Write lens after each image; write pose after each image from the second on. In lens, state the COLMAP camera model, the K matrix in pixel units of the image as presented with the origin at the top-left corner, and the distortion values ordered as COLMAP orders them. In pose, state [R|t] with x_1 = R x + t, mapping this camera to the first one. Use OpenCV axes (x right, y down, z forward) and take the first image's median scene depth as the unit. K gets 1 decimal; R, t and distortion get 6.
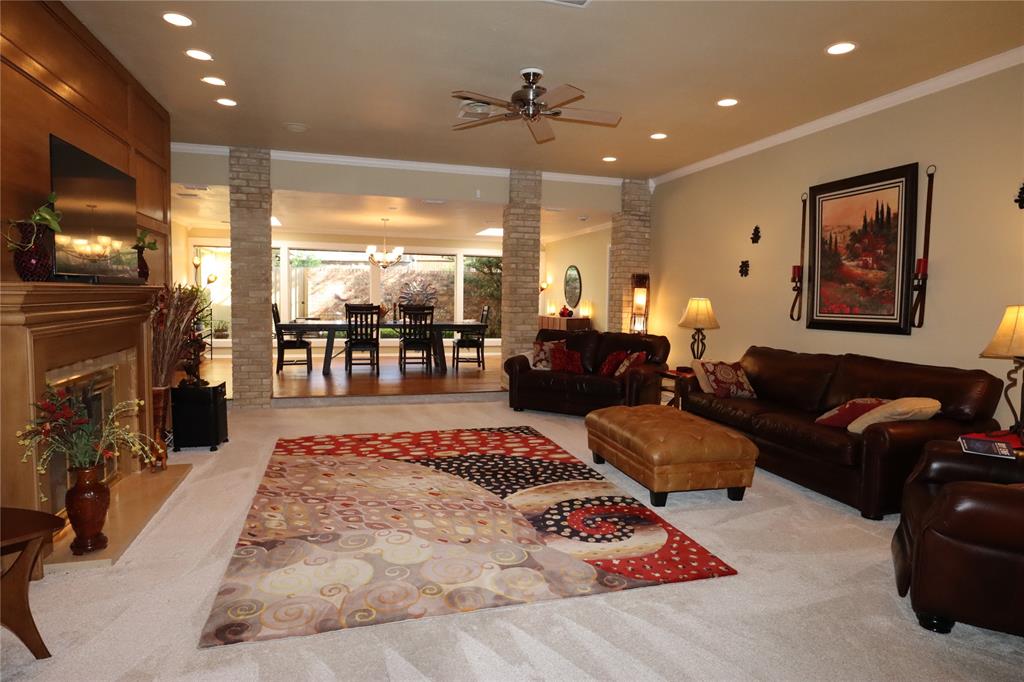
lens RADIAL K [[586.9, 0, 514.5], [0, 586.9, 335.3], [0, 0, 1]] dist [-0.044086, 0.028851]
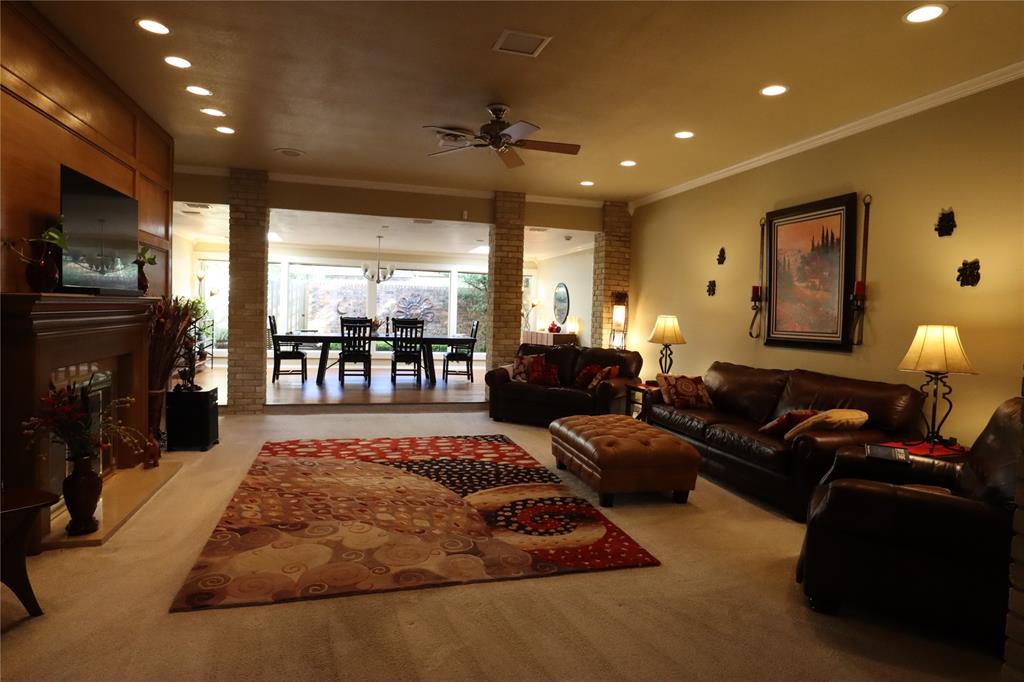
lens RADIAL K [[586.9, 0, 514.5], [0, 586.9, 335.3], [0, 0, 1]] dist [-0.044086, 0.028851]
pose [[0.999826, 0.013402, -0.012972, 0.071620], [-0.013748, 0.999540, -0.027022, 0.005529], [0.012604, 0.027195, 0.999551, -0.077227]]
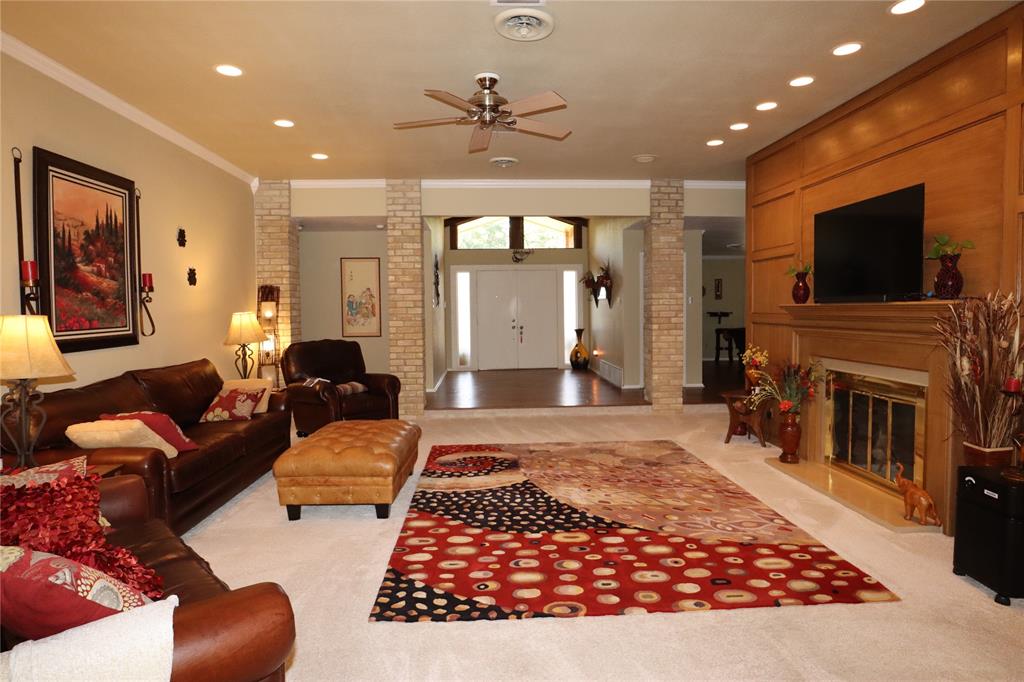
lens RADIAL K [[586.9, 0, 514.5], [0, 586.9, 335.3], [0, 0, 1]] dist [-0.044086, 0.028851]
pose [[-0.971579, -0.018999, 0.235953, -0.223158], [0.009242, 0.992969, 0.118011, -0.127896], [-0.236536, 0.116837, -0.964572, 1.763143]]
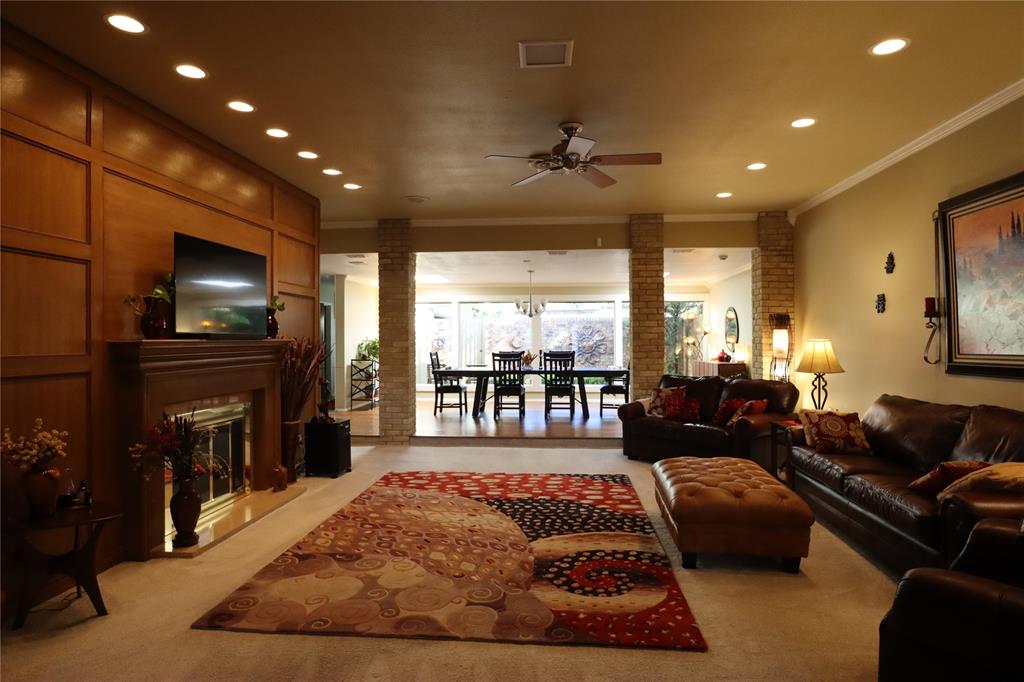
lens RADIAL K [[586.9, 0, 514.5], [0, 586.9, 335.3], [0, 0, 1]] dist [-0.044086, 0.028851]
pose [[0.929023, -0.025067, -0.369172, 0.280007], [-0.004225, 0.996919, -0.078324, 0.001487], [0.369998, 0.074324, 0.926055, 0.022344]]
